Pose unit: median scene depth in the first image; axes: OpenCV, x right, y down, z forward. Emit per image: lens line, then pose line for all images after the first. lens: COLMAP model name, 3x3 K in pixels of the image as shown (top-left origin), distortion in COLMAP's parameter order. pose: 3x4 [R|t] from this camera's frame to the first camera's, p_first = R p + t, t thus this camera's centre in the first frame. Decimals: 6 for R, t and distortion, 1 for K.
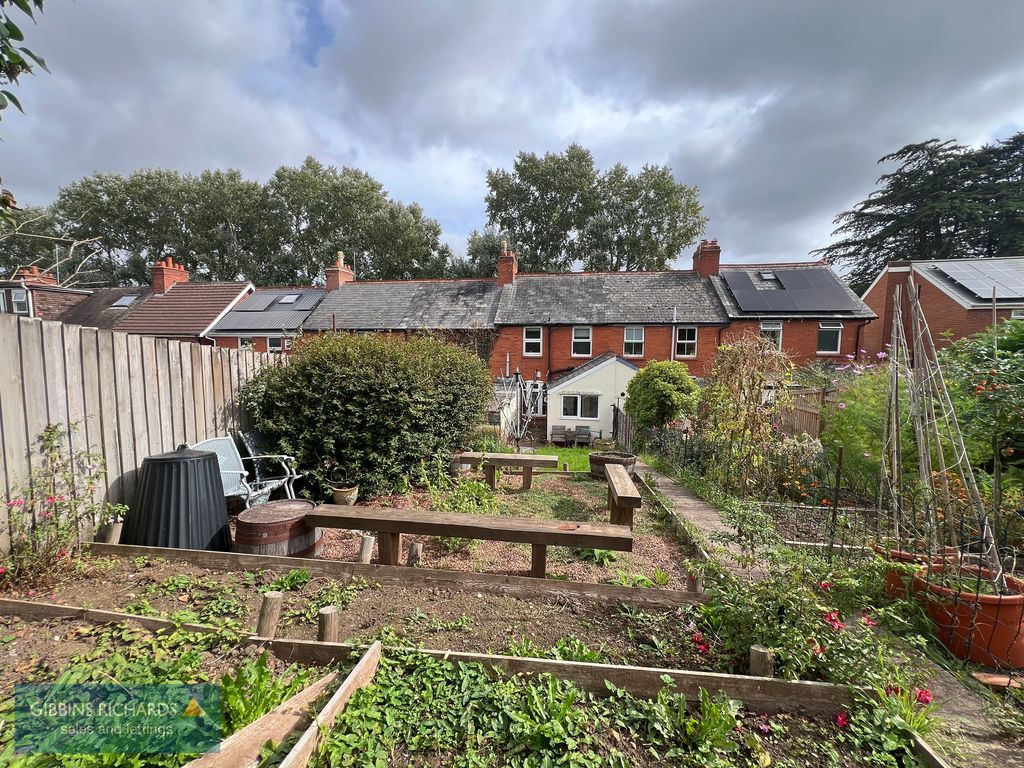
lens RADIAL K [[408.9, 0, 512.5], [0, 408.9, 384.1], [0, 0, 1]] dist [-0.001835, -0.000040]
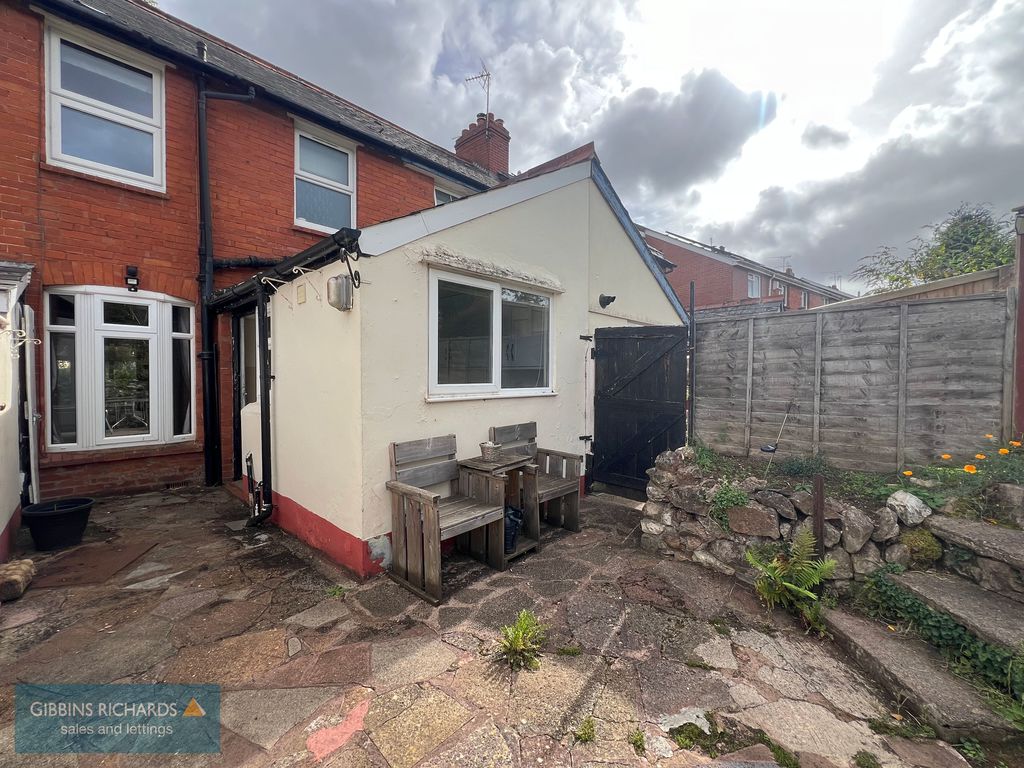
lens RADIAL K [[409.7, 0, 512.0], [0, 409.7, 383.4], [0, 0, 1]] dist [-0.003445, -0.000217]
pose [[0.596135, -0.021826, 0.802588, -0.004801], [0.062054, 0.997893, -0.018955, 0.067264], [-0.800483, 0.061103, 0.596233, 0.699221]]
